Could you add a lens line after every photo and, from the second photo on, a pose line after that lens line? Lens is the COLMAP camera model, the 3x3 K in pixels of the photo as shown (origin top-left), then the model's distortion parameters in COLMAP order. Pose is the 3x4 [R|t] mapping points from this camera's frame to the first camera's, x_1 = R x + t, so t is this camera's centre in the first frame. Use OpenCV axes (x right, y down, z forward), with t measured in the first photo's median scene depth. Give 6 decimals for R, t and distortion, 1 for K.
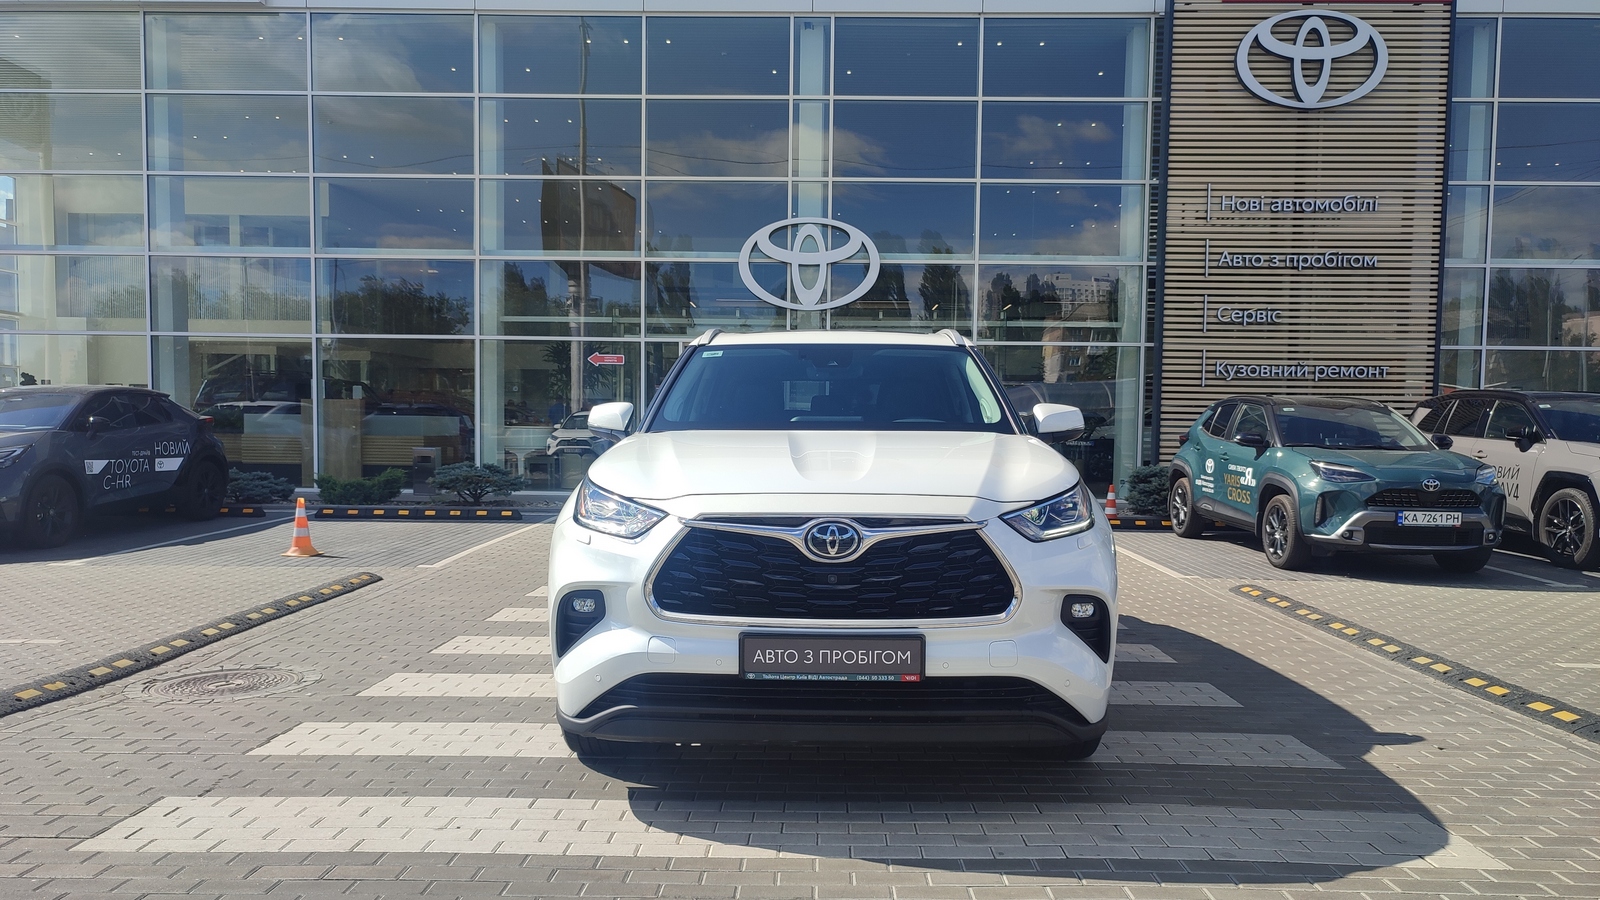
lens RADIAL K [[1180.3, 0, 800.1], [0, 1180.3, 487.3], [0, 0, 1]] dist [0.024418, -0.012653]
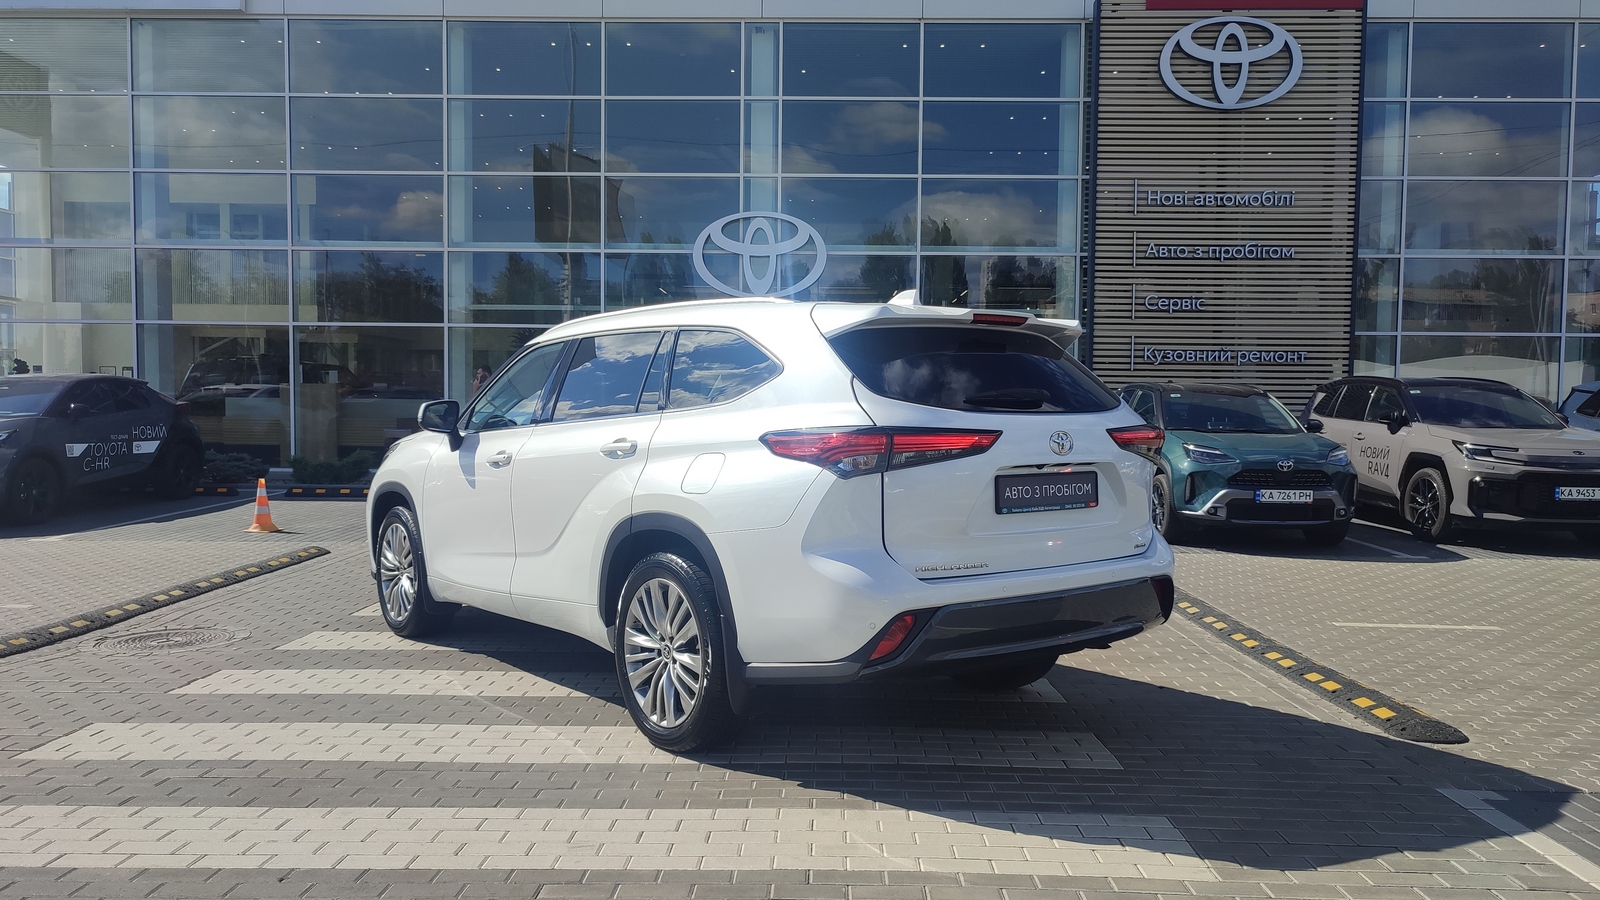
lens RADIAL K [[1181.7, 0, 800.0], [0, 1181.7, 450.0], [0, 0, 1]] dist [0.018675, -0.004925]
pose [[0.999997, -0.001630, -0.001679, 0.047046], [0.001610, 0.999925, -0.012112, -0.002163], [0.001699, 0.012109, 0.999925, -0.056274]]
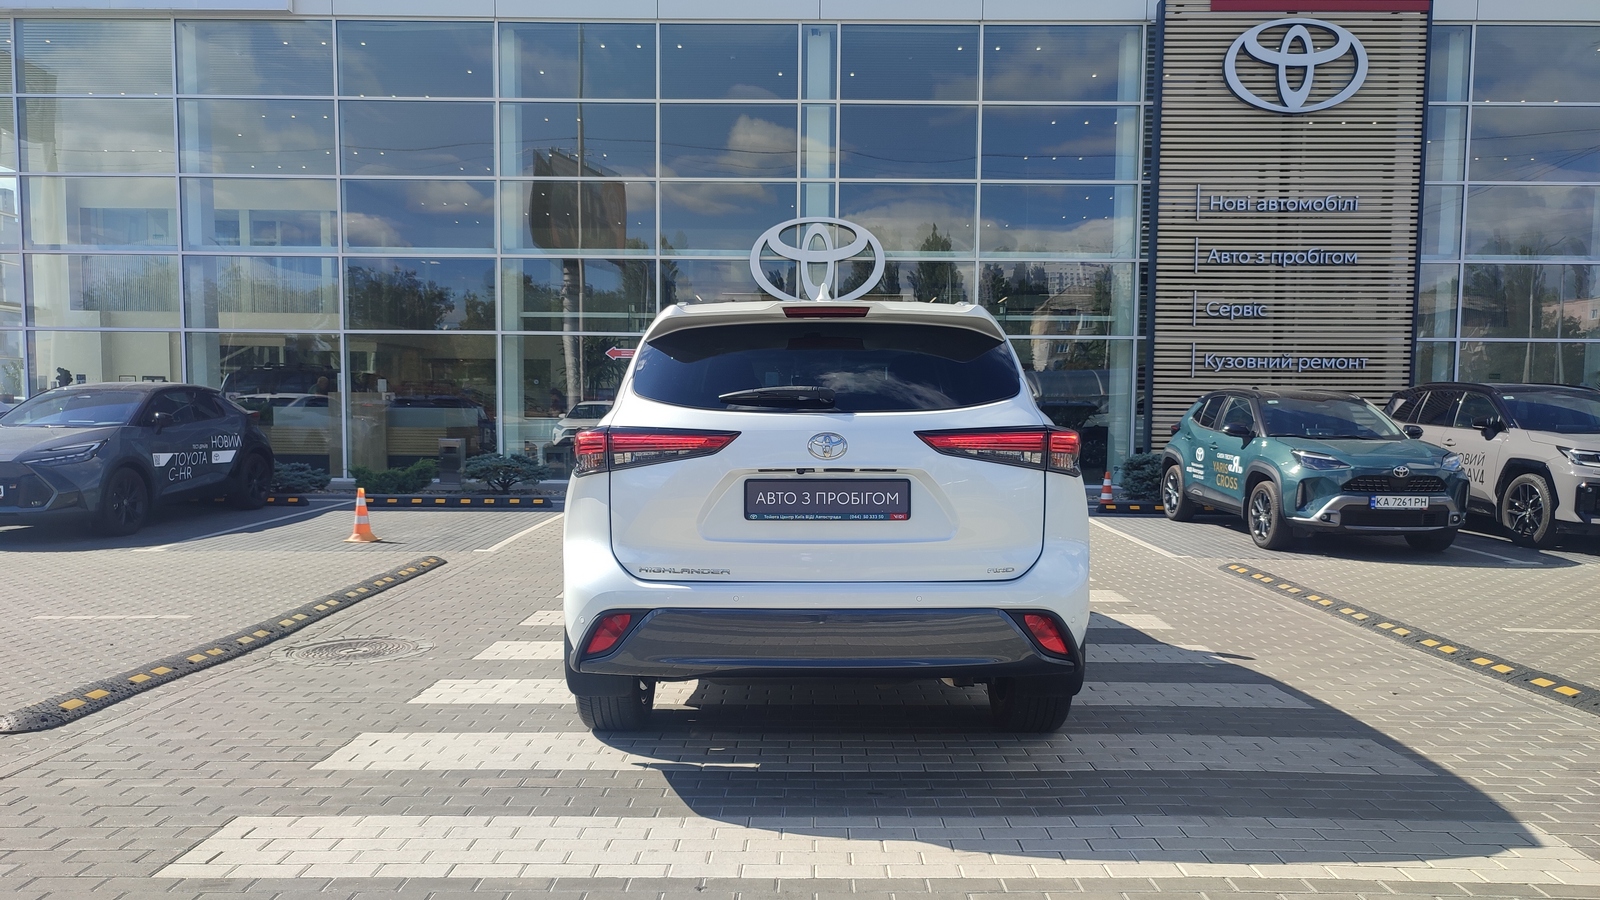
lens RADIAL K [[1183.3, 0, 800.2], [0, 1183.3, 491.7], [0, 0, 1]] dist [0.016691, -0.002031]
pose [[0.999934, -0.004628, 0.010482, -0.020261], [0.004467, 0.999872, 0.015381, -0.001610], [-0.010552, -0.015333, 0.999827, -0.052446]]
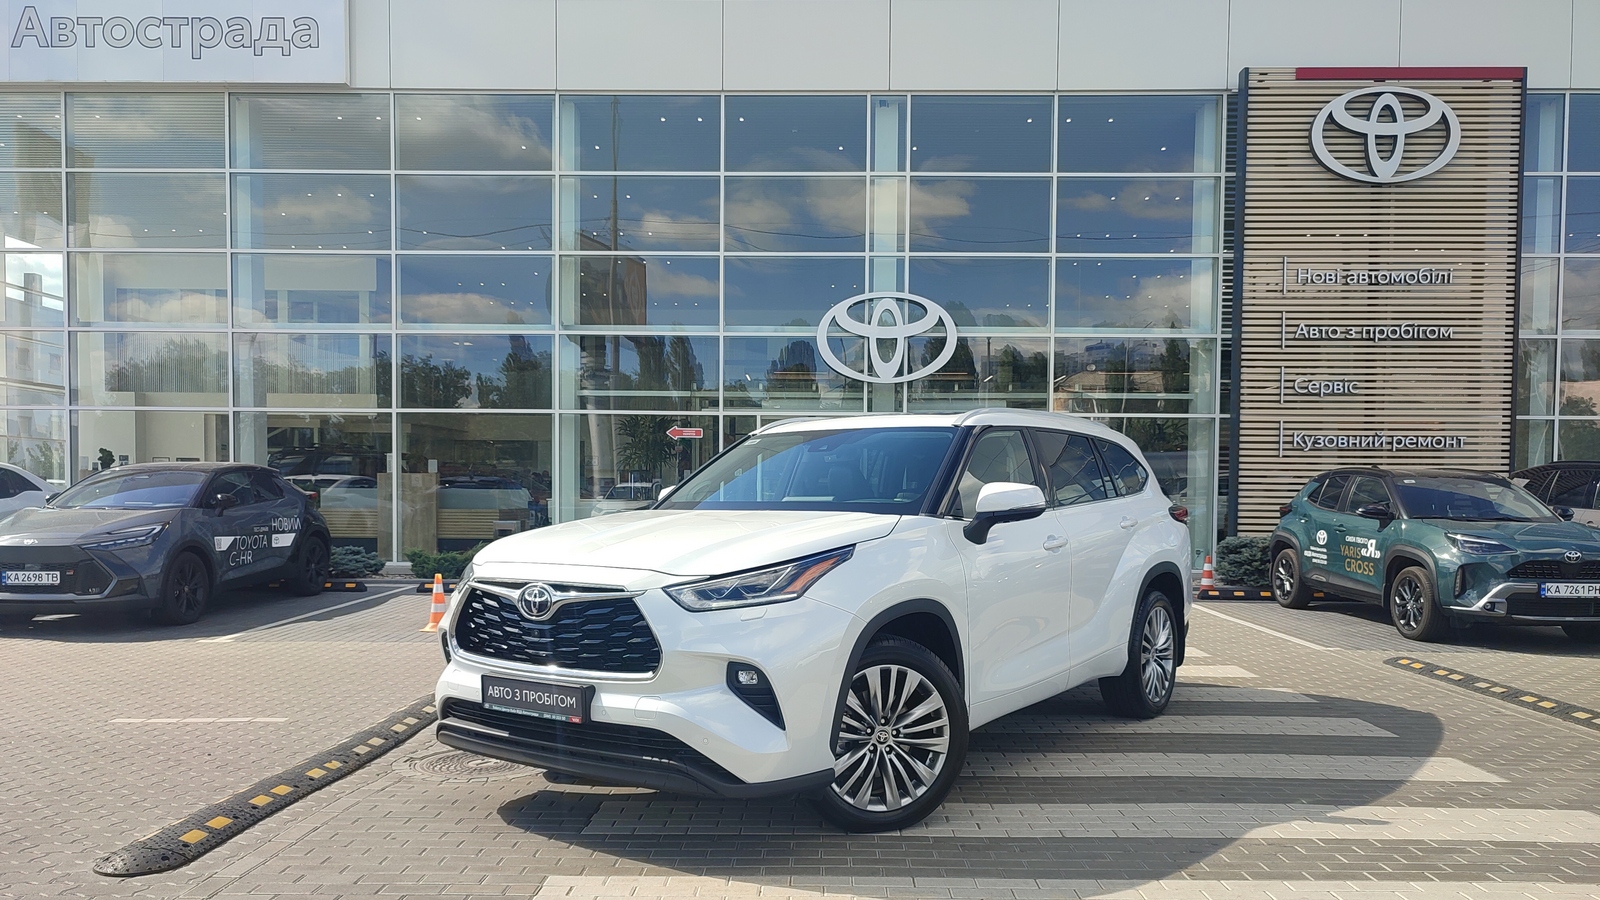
lens RADIAL K [[1180.4, 0, 799.9], [0, 1180.4, 526.2], [0, 0, 1]] dist [0.030675, -0.025905]
pose [[0.999990, -0.004291, 0.001287, -0.071409], [0.004322, 0.999679, -0.024946, -0.003112], [-0.001180, 0.024952, 0.999688, -0.005901]]
